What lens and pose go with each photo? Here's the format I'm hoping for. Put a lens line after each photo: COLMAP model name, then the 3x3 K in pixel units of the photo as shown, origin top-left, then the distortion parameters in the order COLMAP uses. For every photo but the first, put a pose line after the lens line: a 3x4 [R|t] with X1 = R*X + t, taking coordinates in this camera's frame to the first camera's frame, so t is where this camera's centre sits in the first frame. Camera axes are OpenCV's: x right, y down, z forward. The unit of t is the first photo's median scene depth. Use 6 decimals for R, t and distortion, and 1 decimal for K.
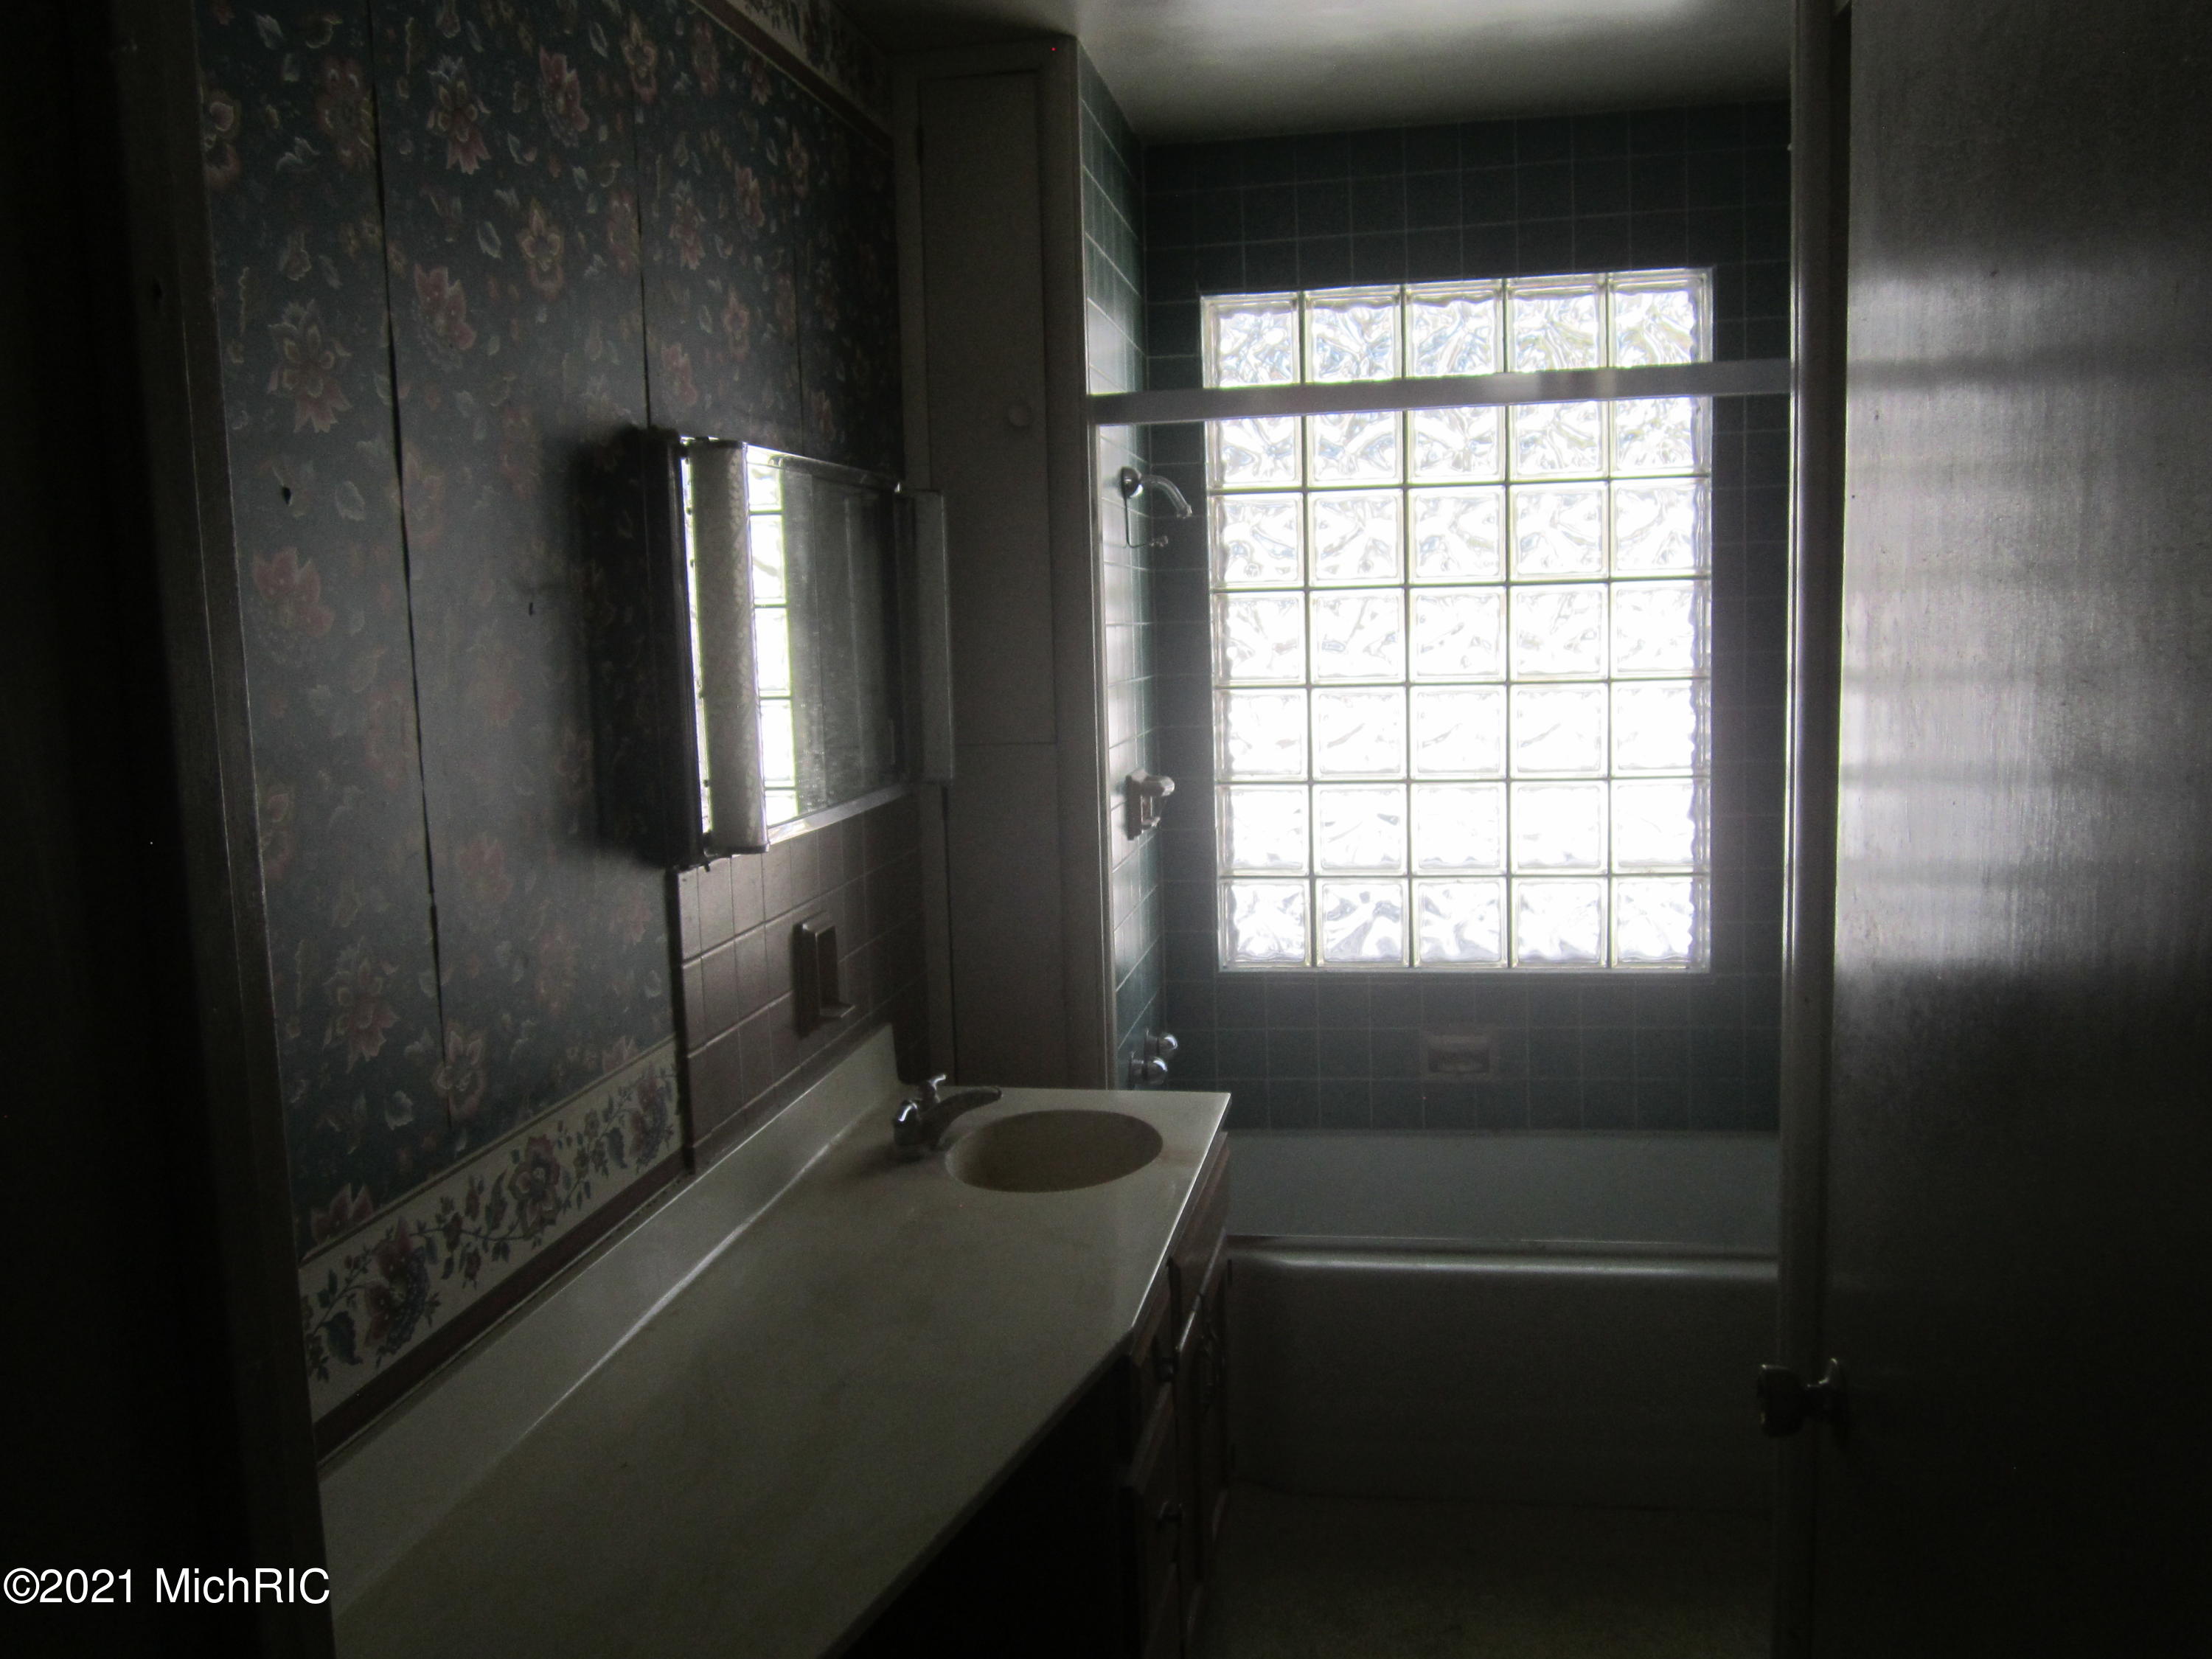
lens RADIAL K [[1884.4, 0, 1106.0], [0, 1884.4, 829.5], [0, 0, 1]] dist [-0.039126, 0.026337]
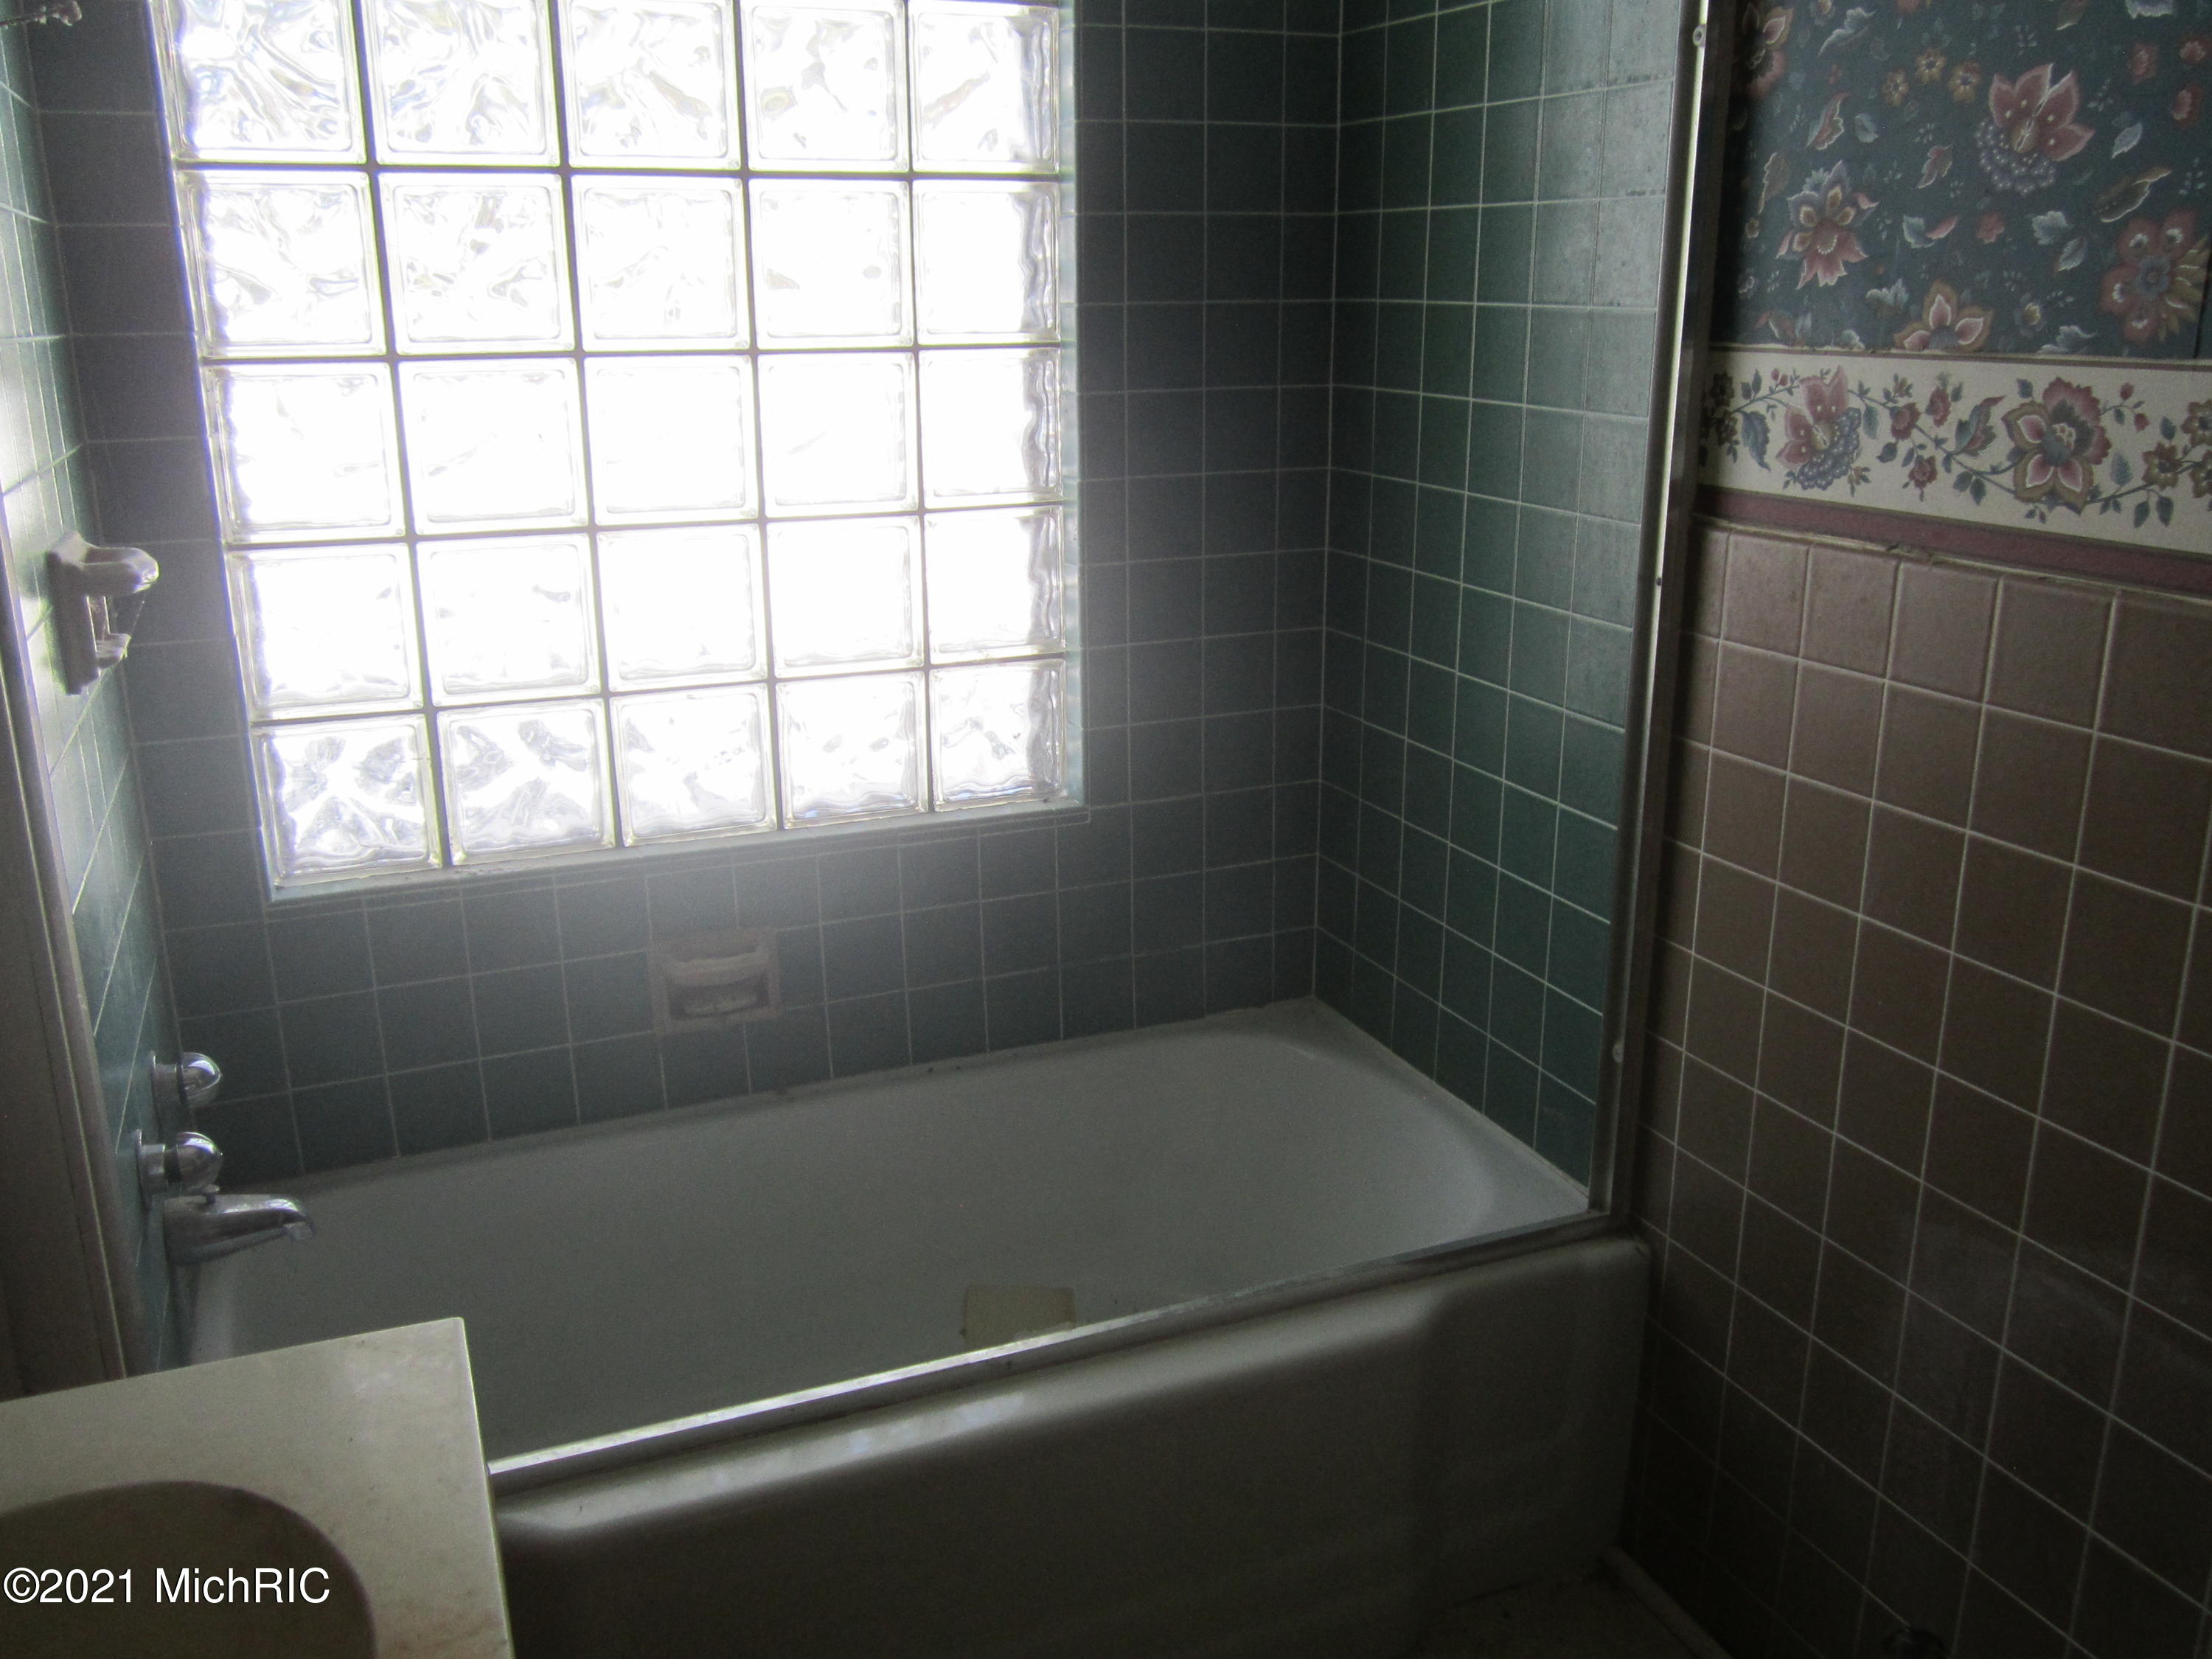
lens RADIAL K [[1884.4, 0, 1106.0], [0, 1884.4, 829.5], [0, 0, 1]] dist [-0.039126, 0.026337]
pose [[0.840134, -0.127210, 0.527250, -0.019291], [0.036792, 0.983233, 0.178601, -0.032036], [-0.541130, -0.130651, 0.830728, 0.433899]]
